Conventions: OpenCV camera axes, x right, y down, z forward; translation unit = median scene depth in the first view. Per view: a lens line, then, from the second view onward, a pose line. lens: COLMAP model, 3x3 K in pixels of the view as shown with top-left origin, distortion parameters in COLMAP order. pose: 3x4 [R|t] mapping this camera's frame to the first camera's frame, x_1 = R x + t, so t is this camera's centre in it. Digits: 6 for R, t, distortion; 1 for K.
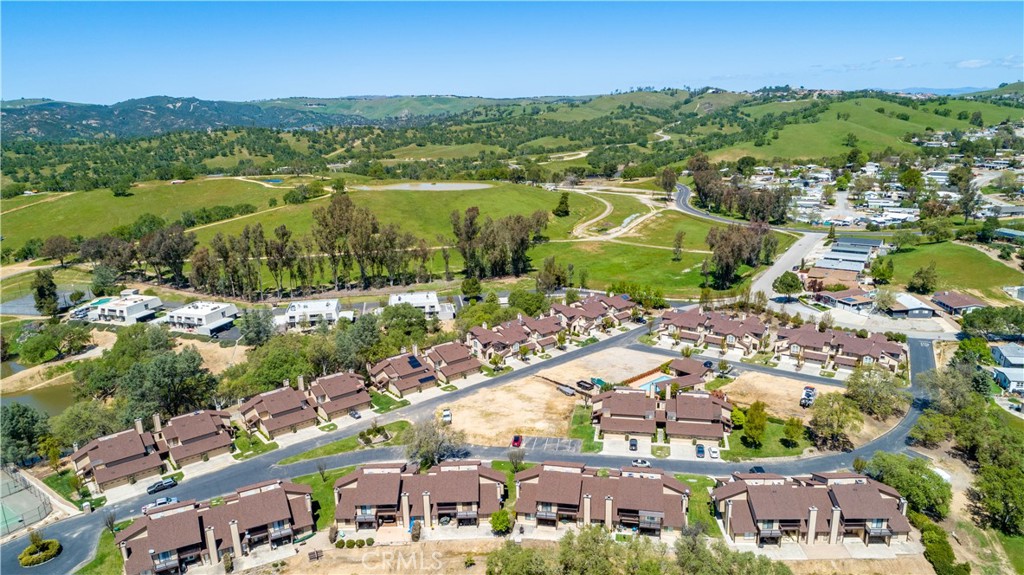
lens RADIAL K [[691.2, 0, 512.0], [0, 691.2, 287.5], [0, 0, 1]] dist [0.000093, -0.000688]
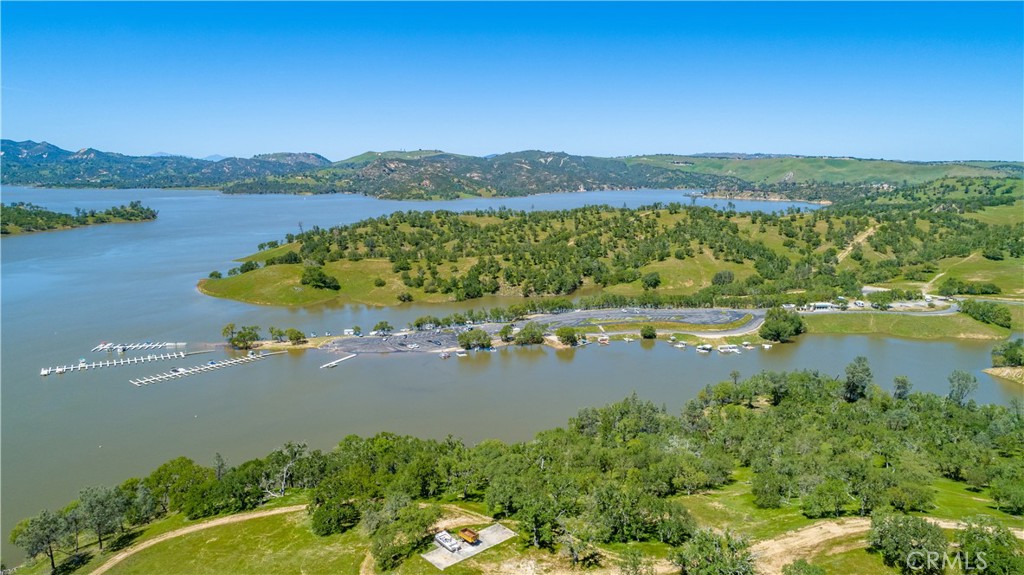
lens RADIAL K [[691.2, 0, 512.0], [0, 691.2, 287.5], [0, 0, 1]] dist [0.000093, -0.000688]
pose [[0.892937, 0.109595, -0.436637, -0.086094], [-0.142019, 0.988964, -0.042206, -0.036211], [0.427193, 0.099698, 0.898647, 0.113434]]
